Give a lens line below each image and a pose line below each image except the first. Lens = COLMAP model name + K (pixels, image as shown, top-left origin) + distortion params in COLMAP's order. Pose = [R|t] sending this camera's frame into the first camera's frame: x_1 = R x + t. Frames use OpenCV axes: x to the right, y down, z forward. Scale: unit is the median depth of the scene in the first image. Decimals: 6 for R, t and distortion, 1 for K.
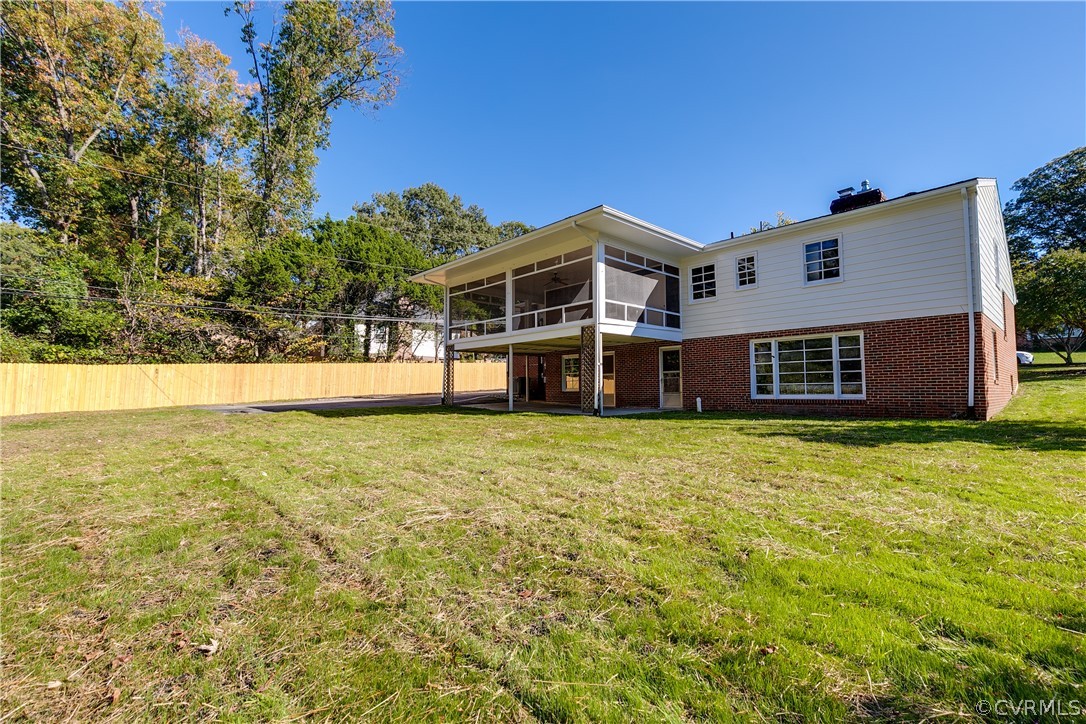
lens RADIAL K [[495.1, 0, 524.8], [0, 495.1, 391.3], [0, 0, 1]] dist [-0.000913, -0.001003]
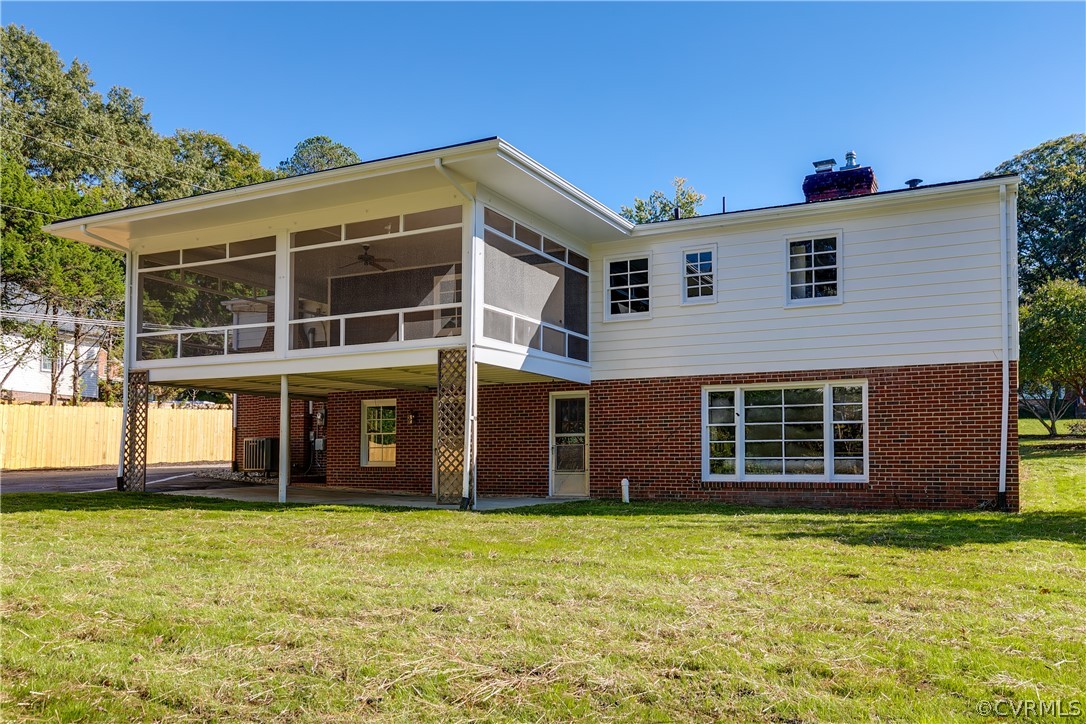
lens RADIAL K [[905.0, 0, 542.8], [0, 905.0, 483.4], [0, 0, 1]] dist [-0.003501, -0.002568]
pose [[0.935848, 0.003064, 0.352390, -0.127143], [-0.009194, 0.999834, 0.015723, 0.002068], [-0.352283, -0.017955, 0.935721, 0.006811]]
